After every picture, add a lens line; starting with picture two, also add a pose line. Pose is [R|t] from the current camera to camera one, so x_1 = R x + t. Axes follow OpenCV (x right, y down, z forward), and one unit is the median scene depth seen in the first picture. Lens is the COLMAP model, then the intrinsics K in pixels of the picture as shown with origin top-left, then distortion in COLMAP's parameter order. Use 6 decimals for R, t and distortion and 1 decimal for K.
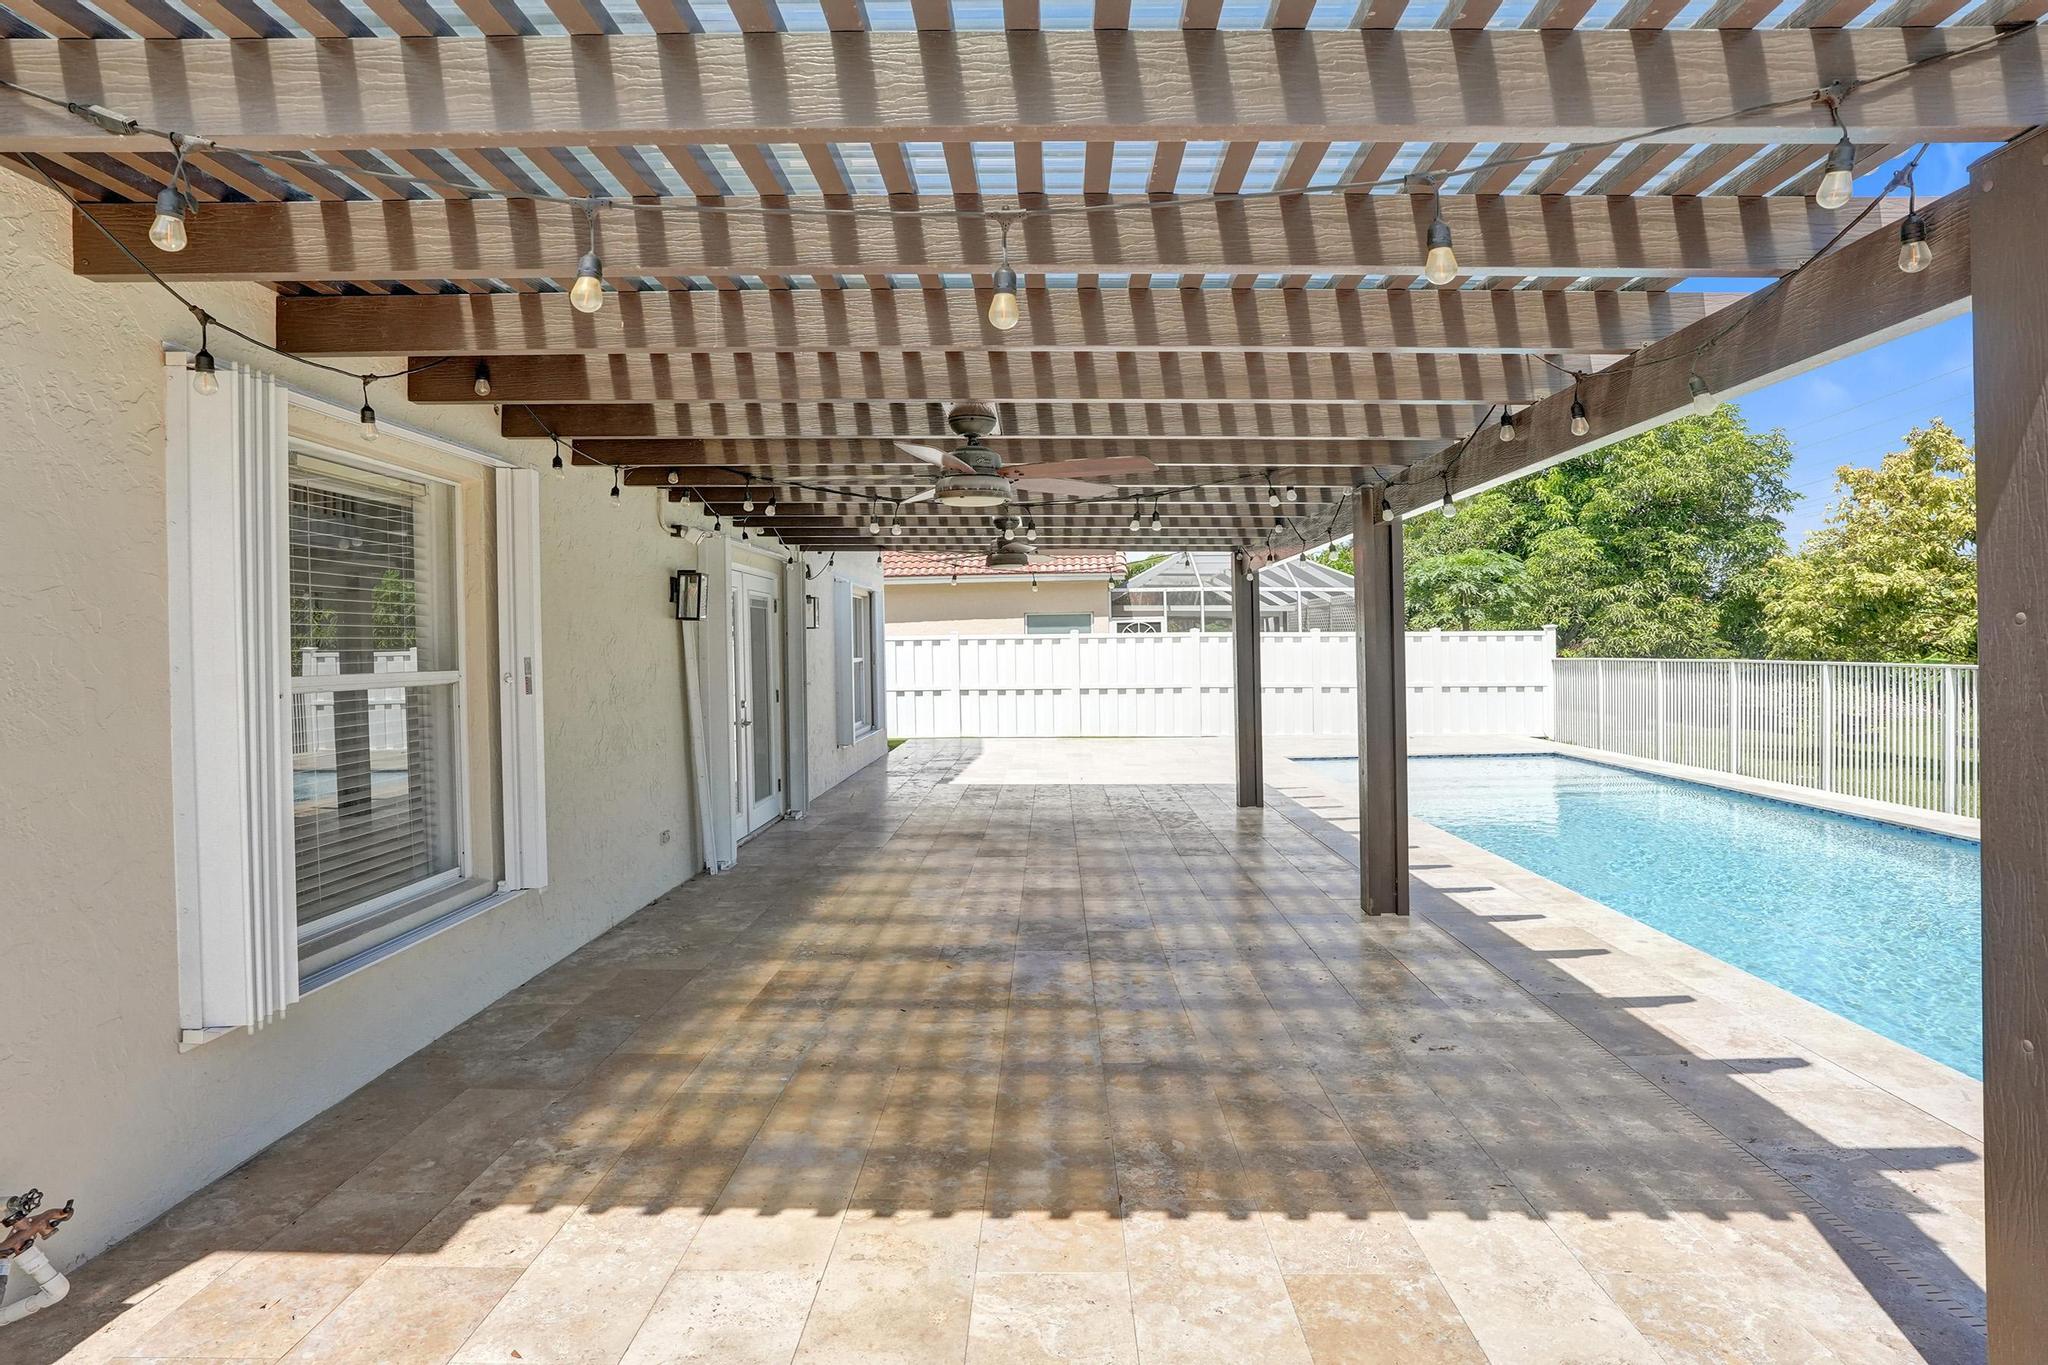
lens RADIAL K [[1132.8, 0, 1026.1], [0, 1132.8, 648.7], [0, 0, 1]] dist [-0.048476, 0.029844]
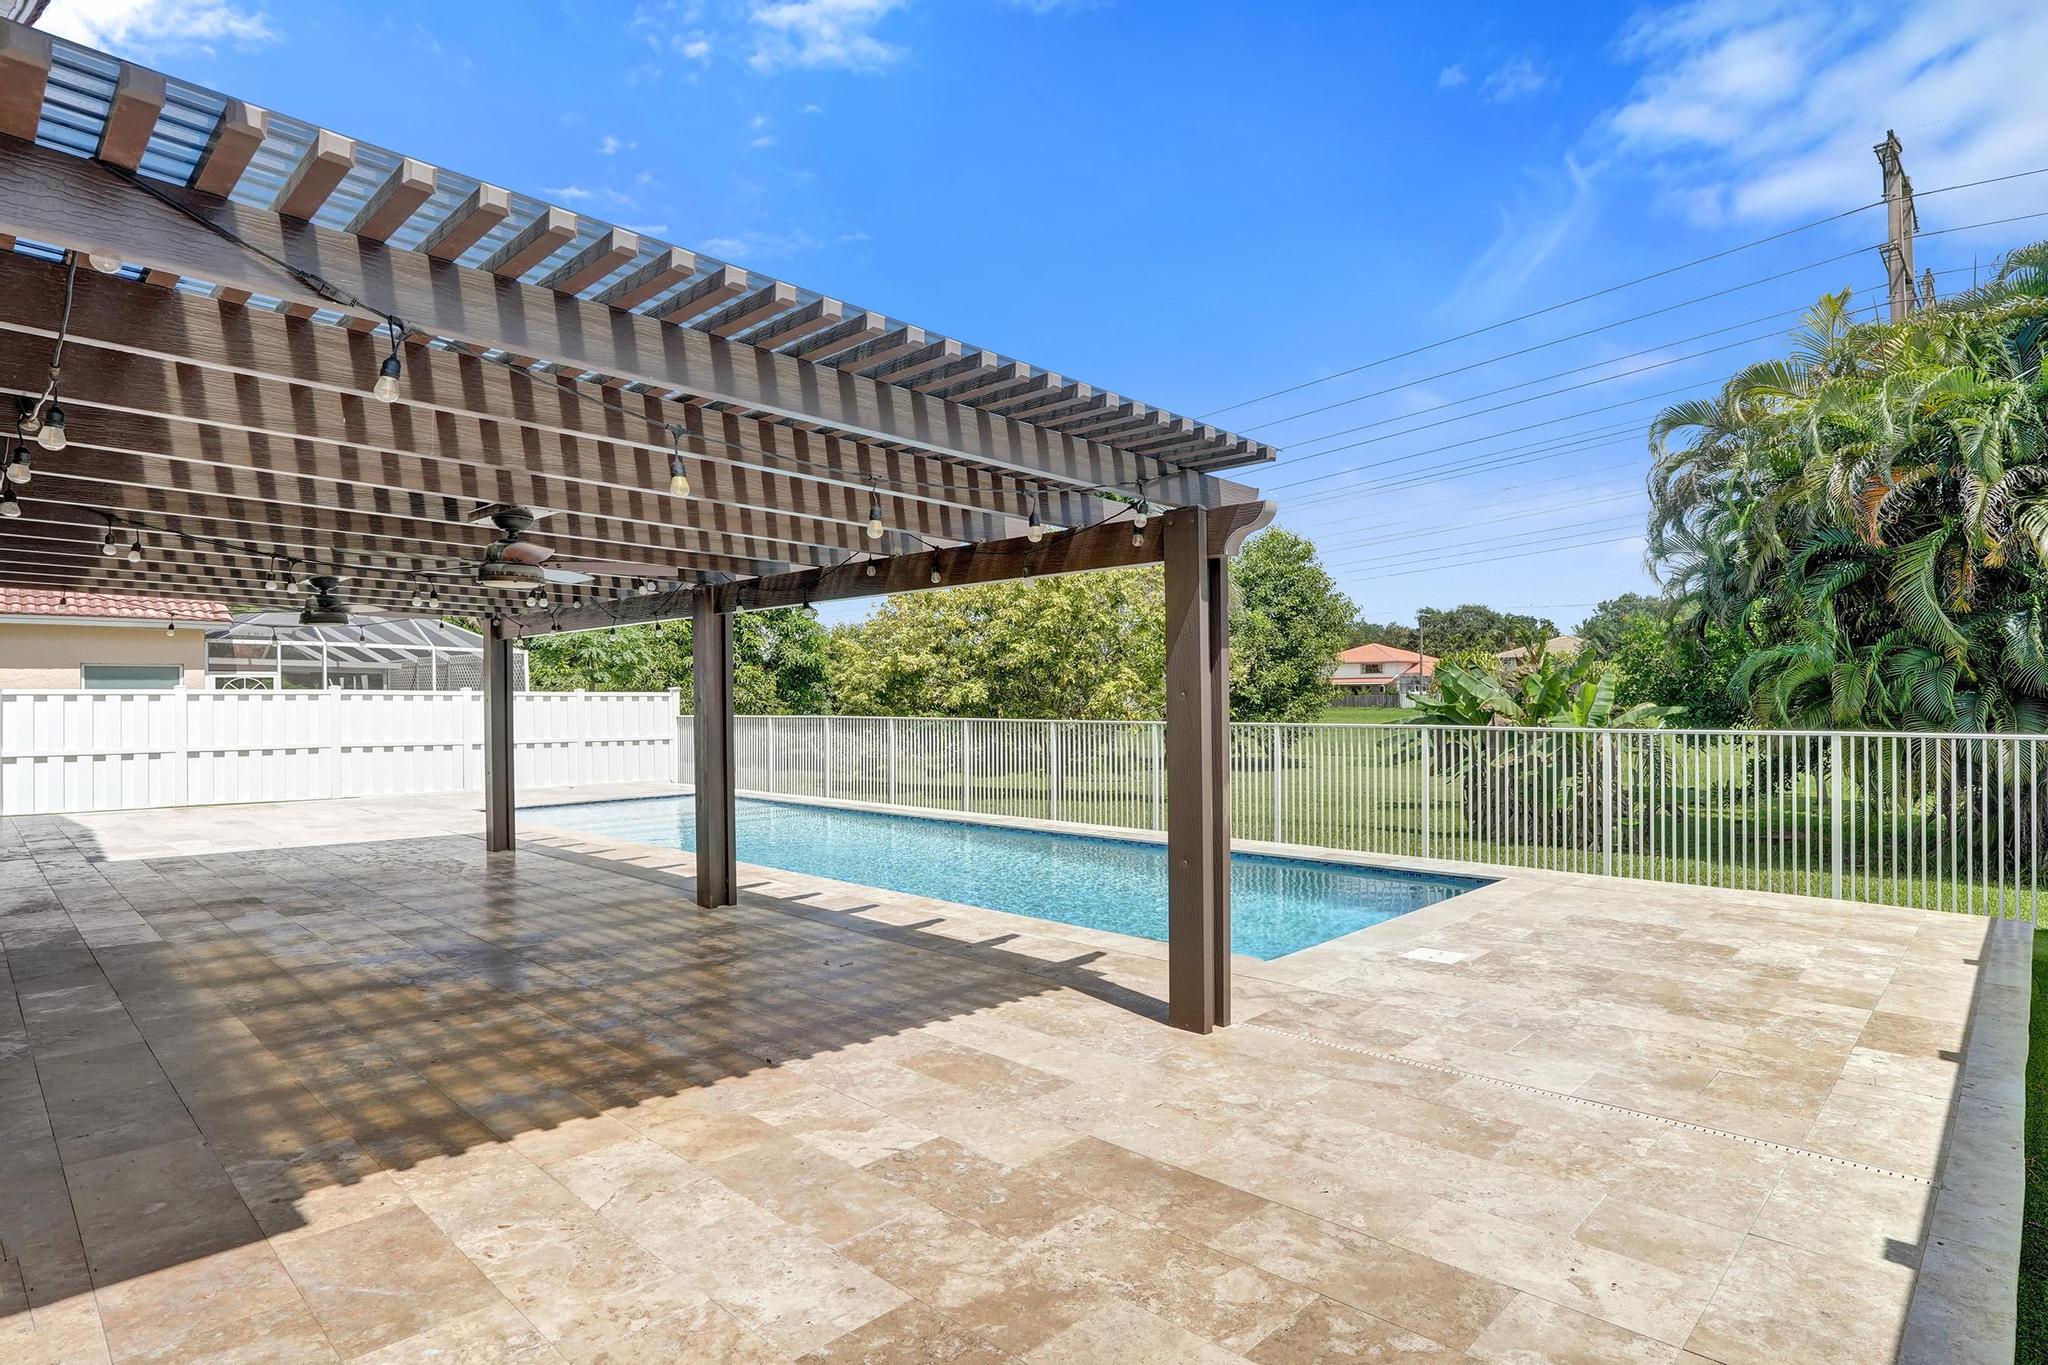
lens RADIAL K [[1073.9, 0, 1024.0], [0, 1073.9, 682.5], [0, 0, 1]] dist [-0.051311, 0.032206]
pose [[0.684461, 0.018707, 0.728810, -0.502196], [-0.001391, 0.999702, -0.024353, 0.002054], [-0.729048, 0.015655, 0.684283, -0.184411]]
